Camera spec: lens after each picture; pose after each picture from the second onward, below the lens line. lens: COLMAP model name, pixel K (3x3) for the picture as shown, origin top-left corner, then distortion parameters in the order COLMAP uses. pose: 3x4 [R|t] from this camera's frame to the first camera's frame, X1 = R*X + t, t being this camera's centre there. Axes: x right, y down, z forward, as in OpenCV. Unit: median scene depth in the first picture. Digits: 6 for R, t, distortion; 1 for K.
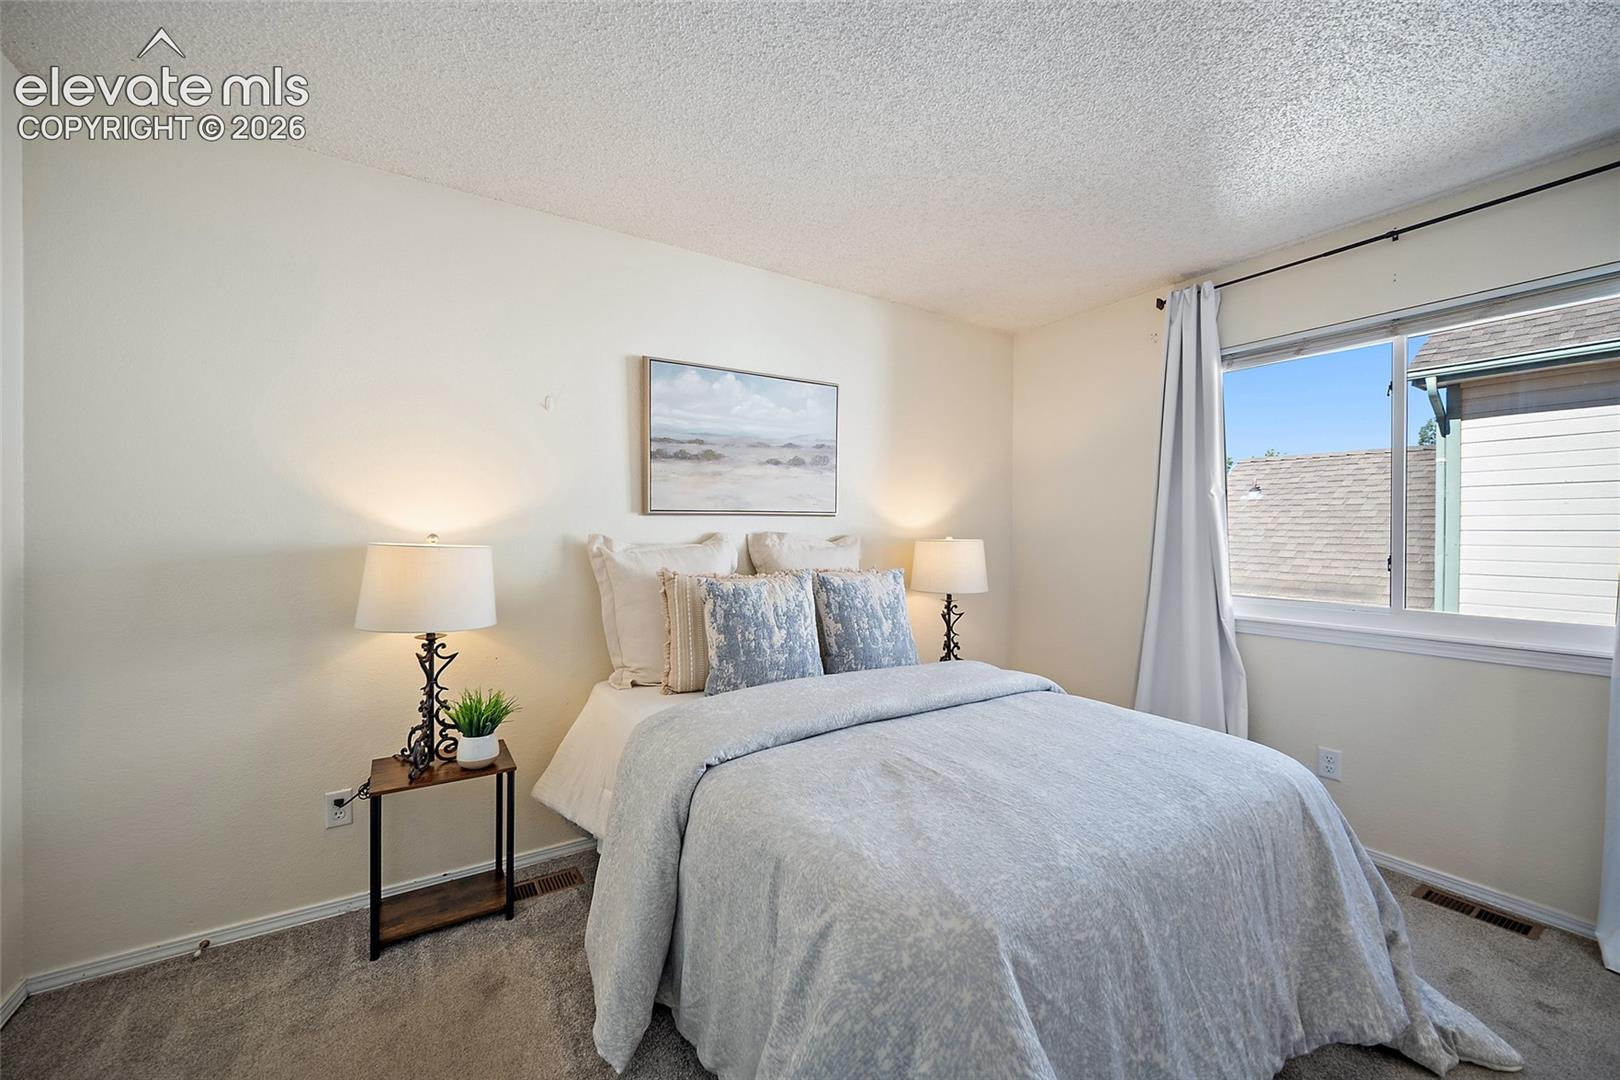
lens RADIAL K [[642.6, 0, 812.1], [0, 642.6, 536.0], [0, 0, 1]] dist [-0.004291, -0.001104]
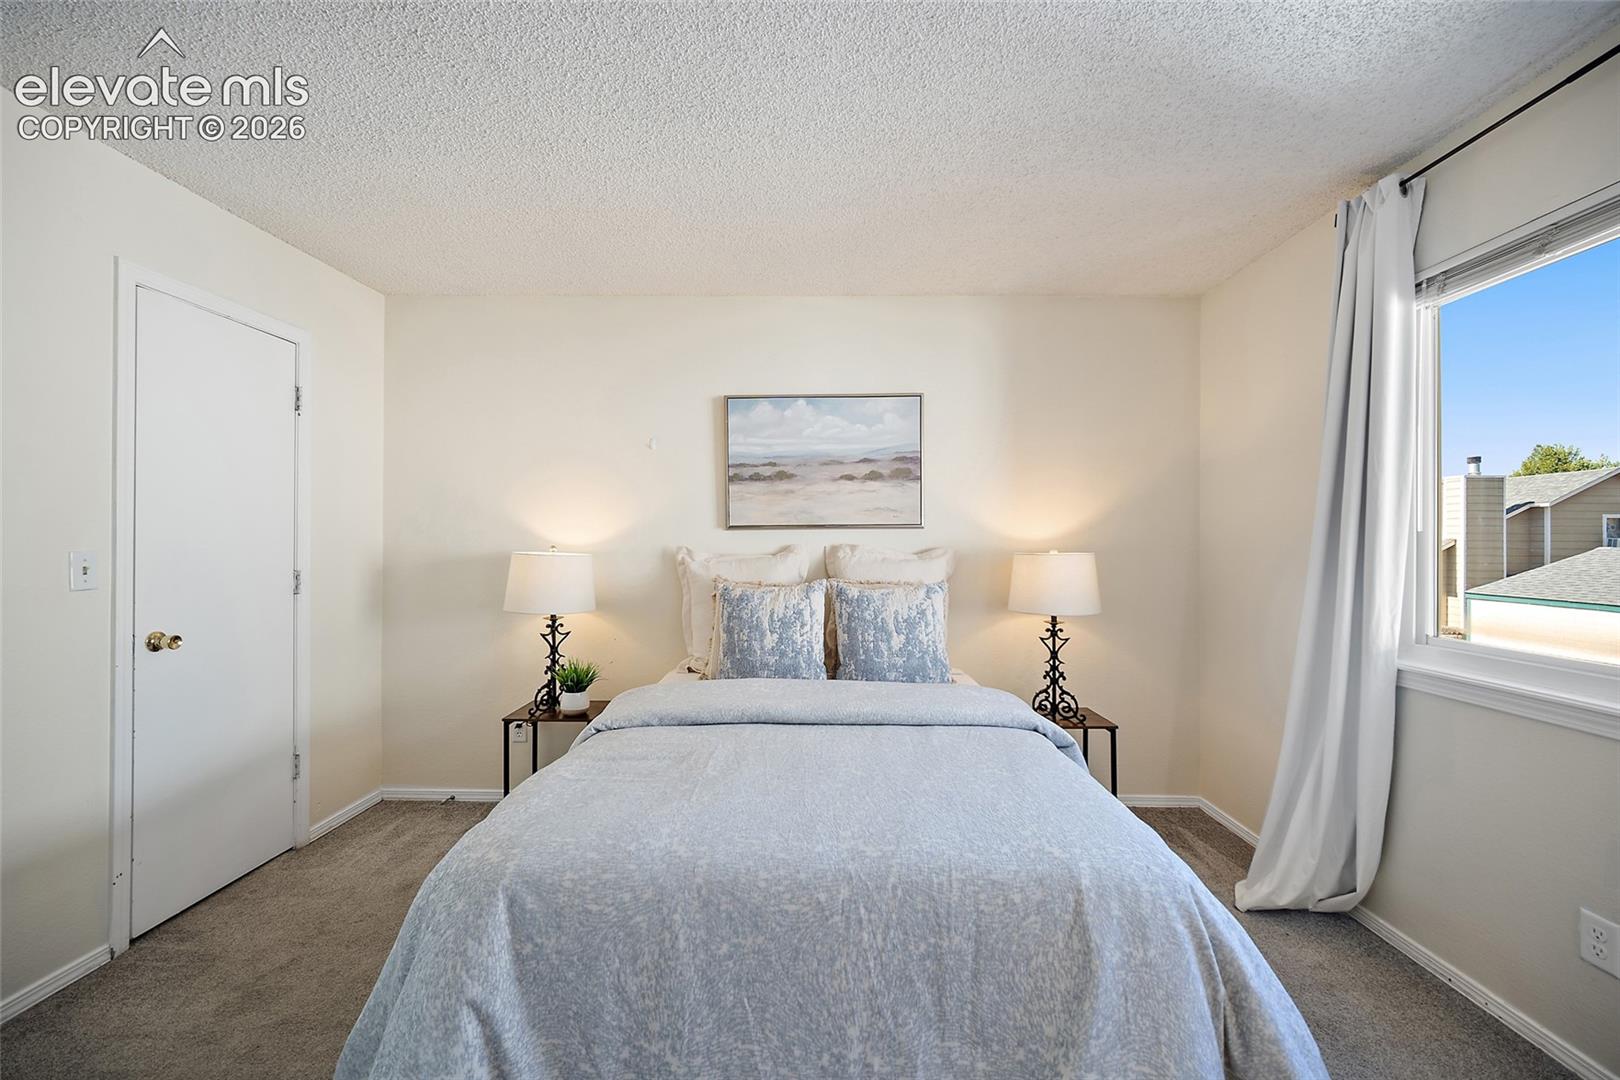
lens RADIAL K [[642.6, 0, 811.2], [0, 642.6, 544.0], [0, 0, 1]] dist [-0.004291, -0.001104]
pose [[0.828295, -0.000795, -0.560292, 0.563009], [-0.003315, 0.999975, -0.006320, -0.000178], [0.560282, 0.007092, 0.828271, 0.118409]]
